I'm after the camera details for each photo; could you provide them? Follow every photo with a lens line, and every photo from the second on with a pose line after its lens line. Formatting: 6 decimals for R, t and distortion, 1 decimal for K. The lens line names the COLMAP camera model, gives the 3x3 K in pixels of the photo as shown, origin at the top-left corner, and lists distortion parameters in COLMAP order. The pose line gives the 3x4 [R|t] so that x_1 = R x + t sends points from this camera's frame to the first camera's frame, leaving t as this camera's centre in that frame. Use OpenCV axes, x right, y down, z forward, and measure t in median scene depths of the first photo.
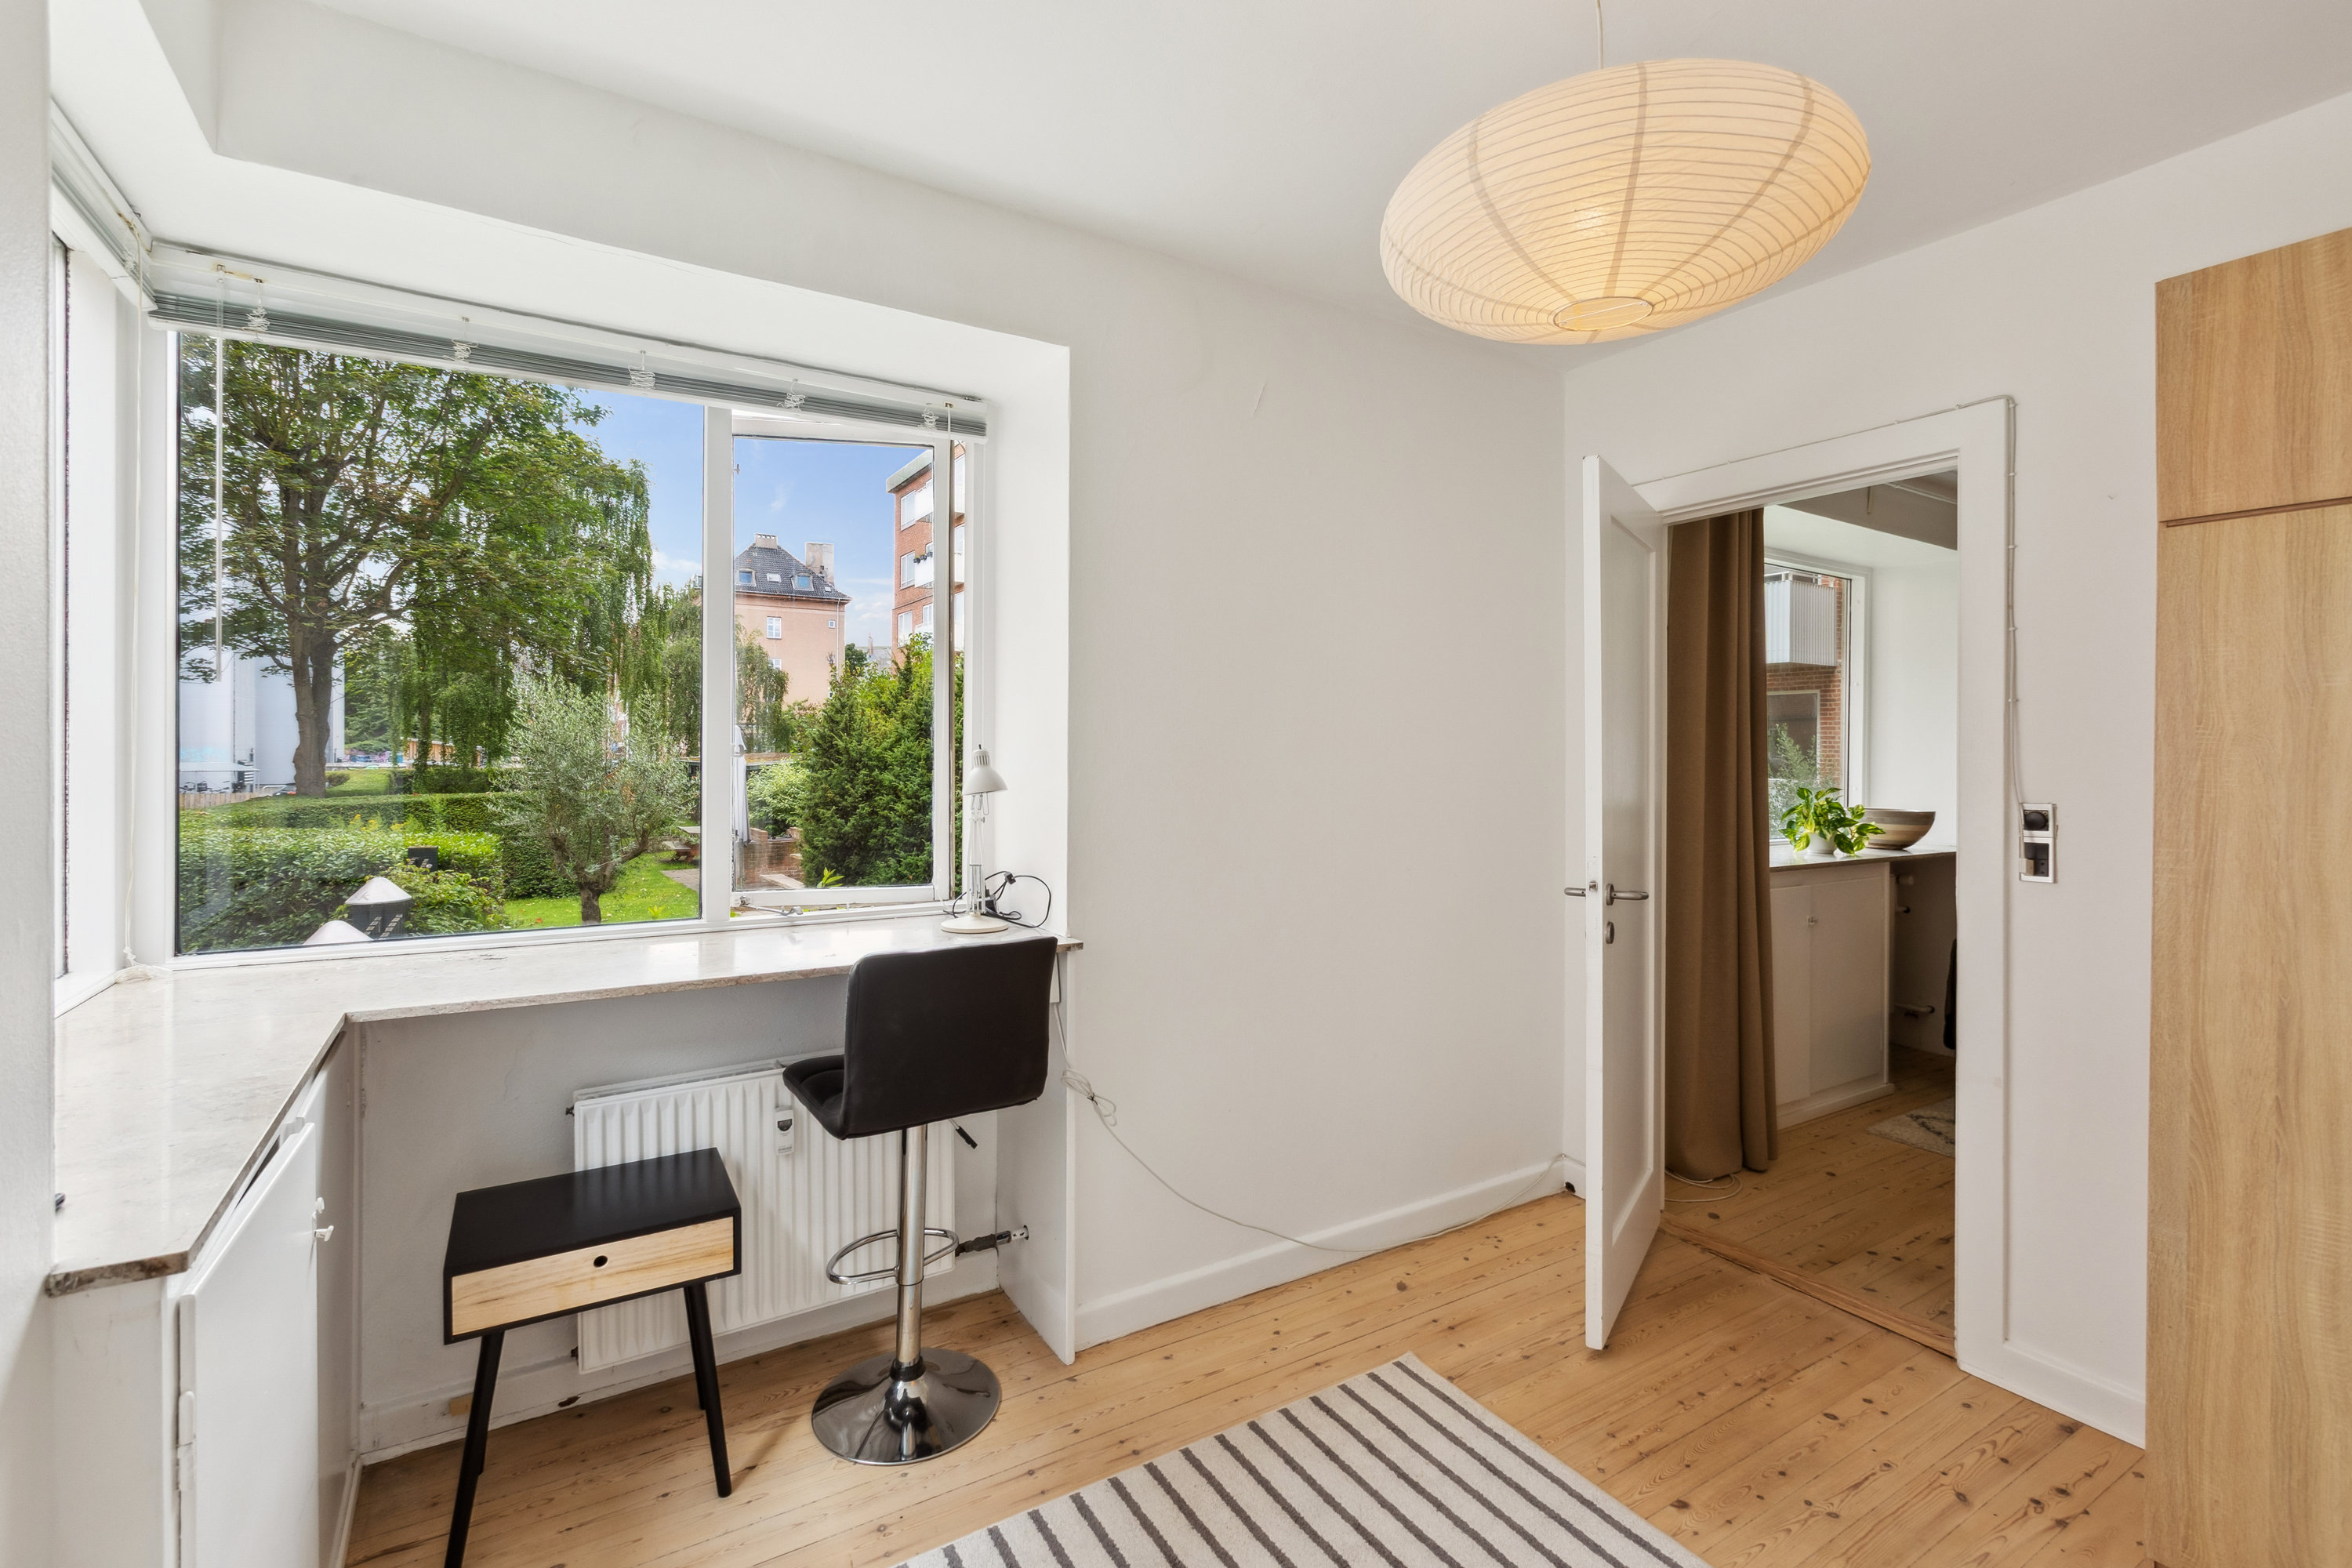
lens RADIAL K [[1036.5, 0, 1176.0], [0, 1036.5, 784.0], [0, 0, 1]] dist [-0.000594, -0.003310]
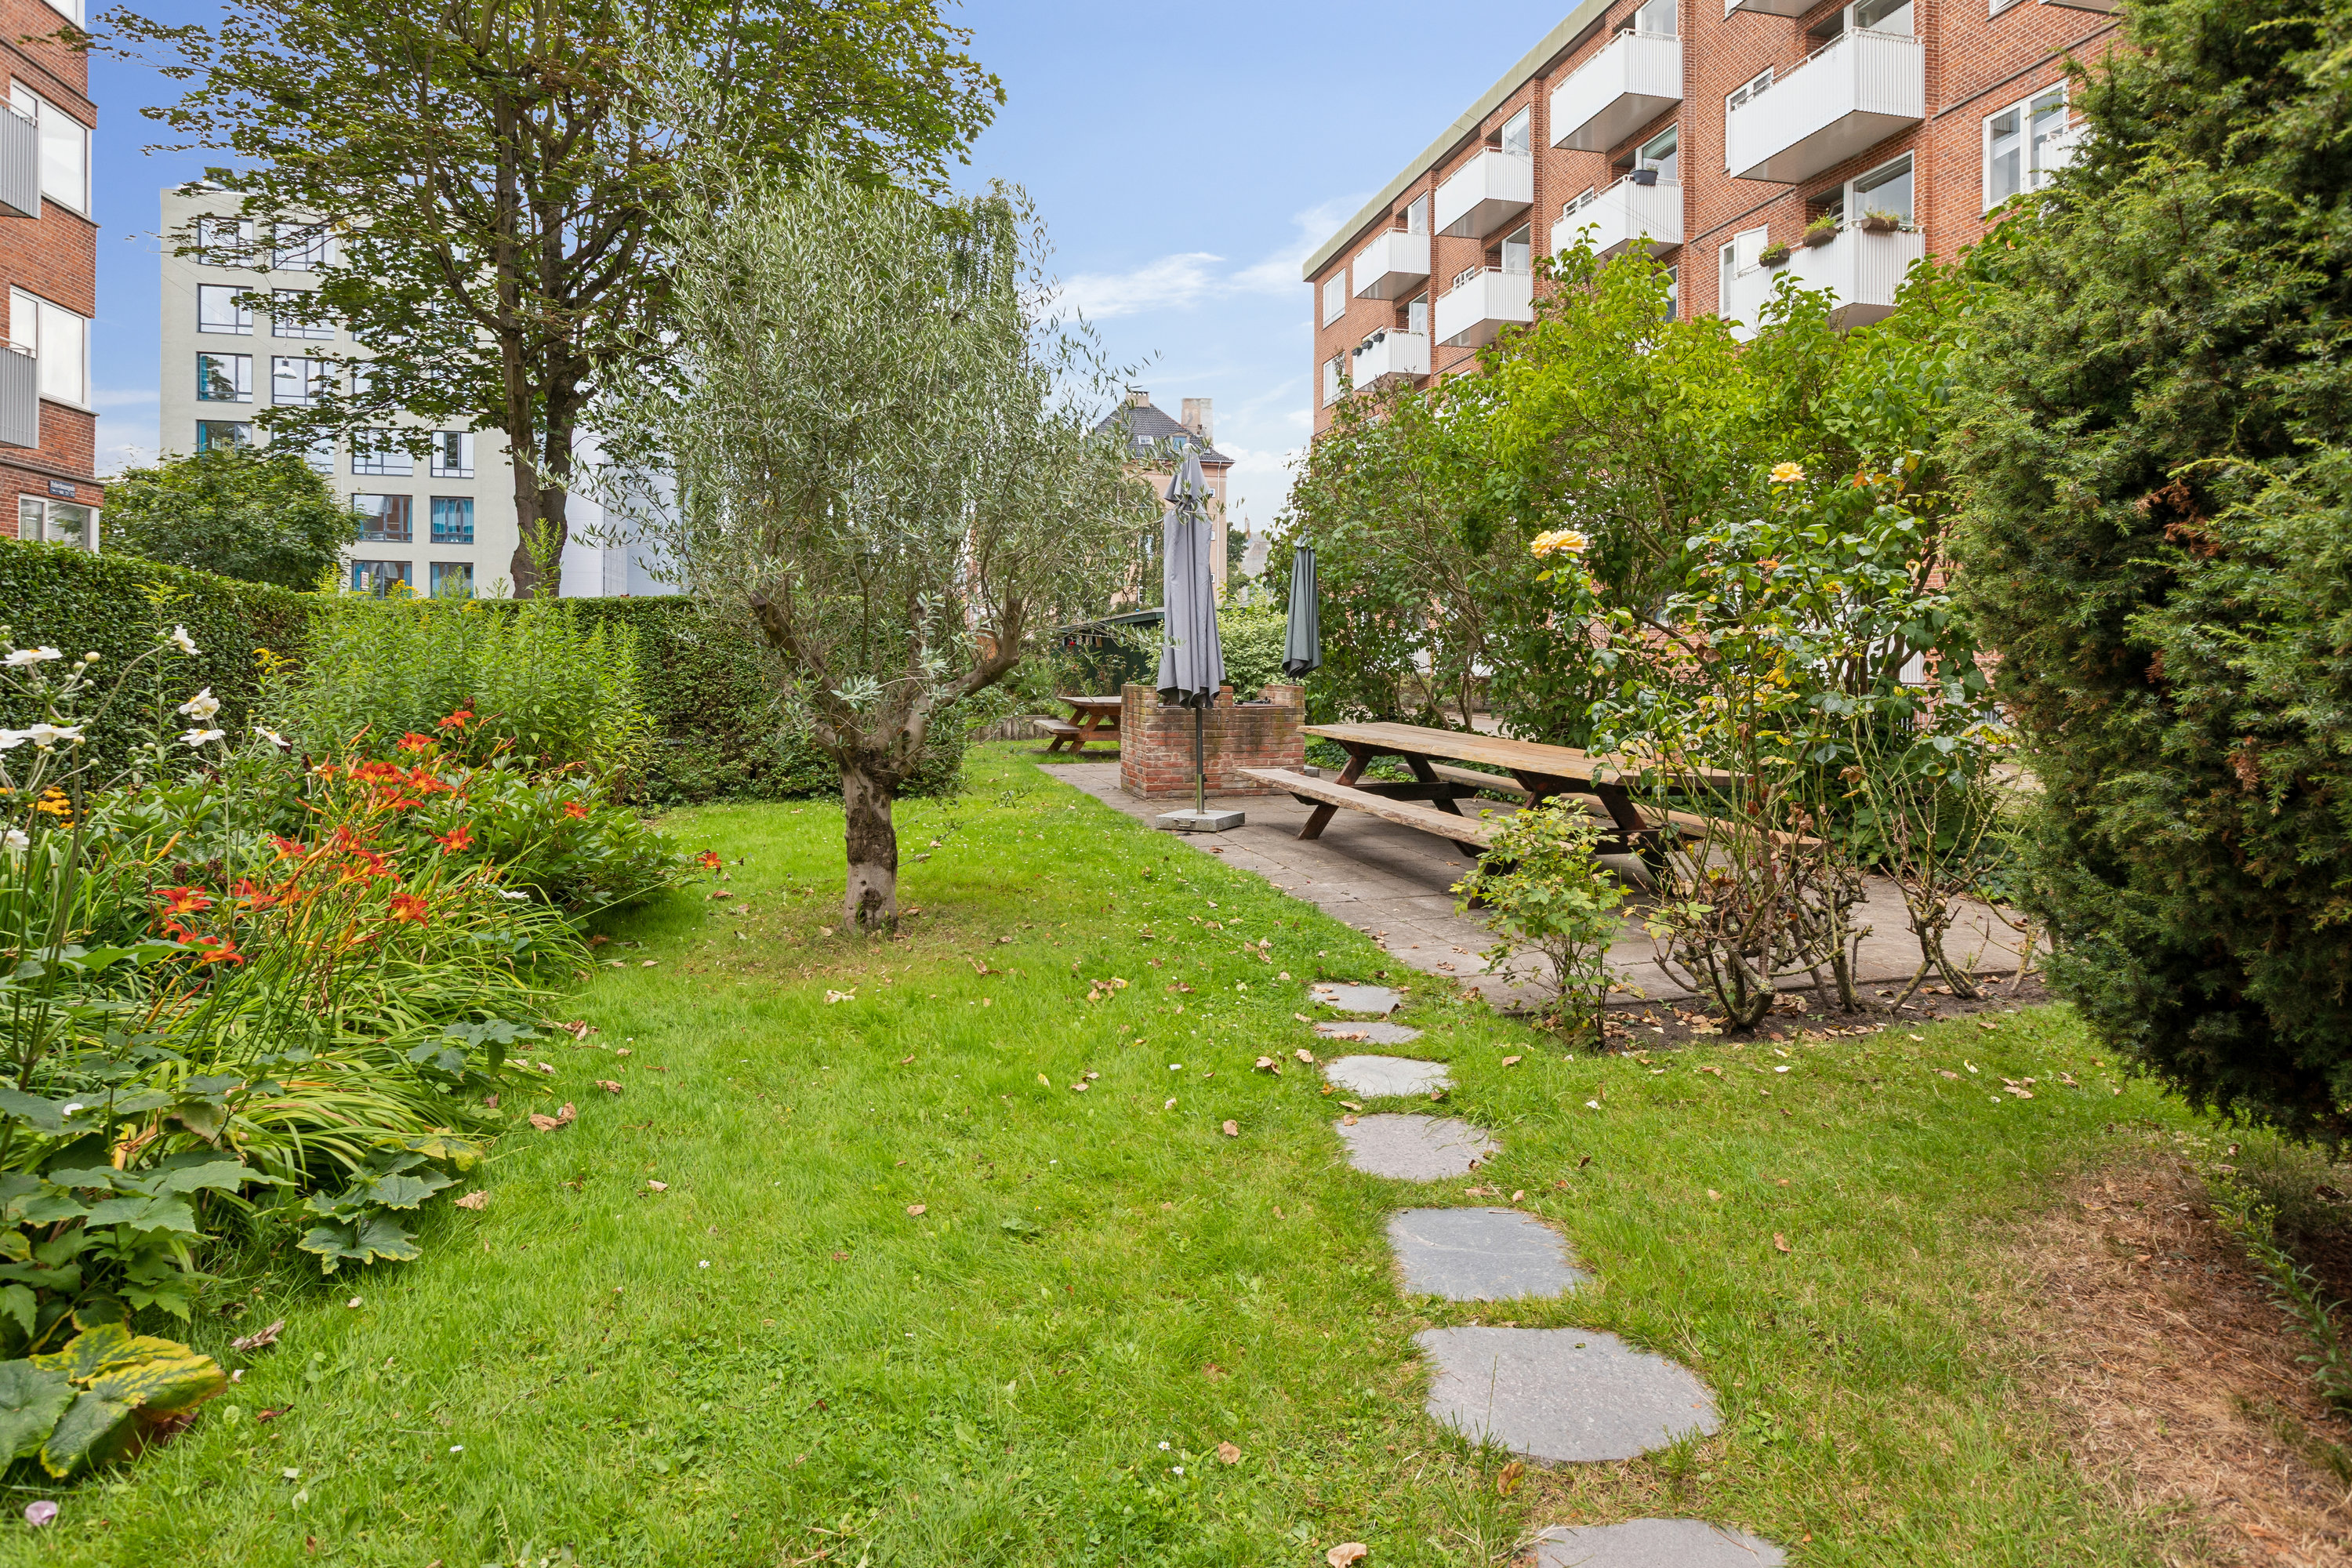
lens RADIAL K [[1185.7, 0, 1171.6], [0, 1185.7, 737.4], [0, 0, 1]] dist [0.000598, 0.000359]
pose [[0.943716, 0.019460, -0.330184, -1.242571], [-0.008757, 0.999388, 0.033871, 0.274146], [0.330641, -0.029074, 0.943309, 2.422845]]
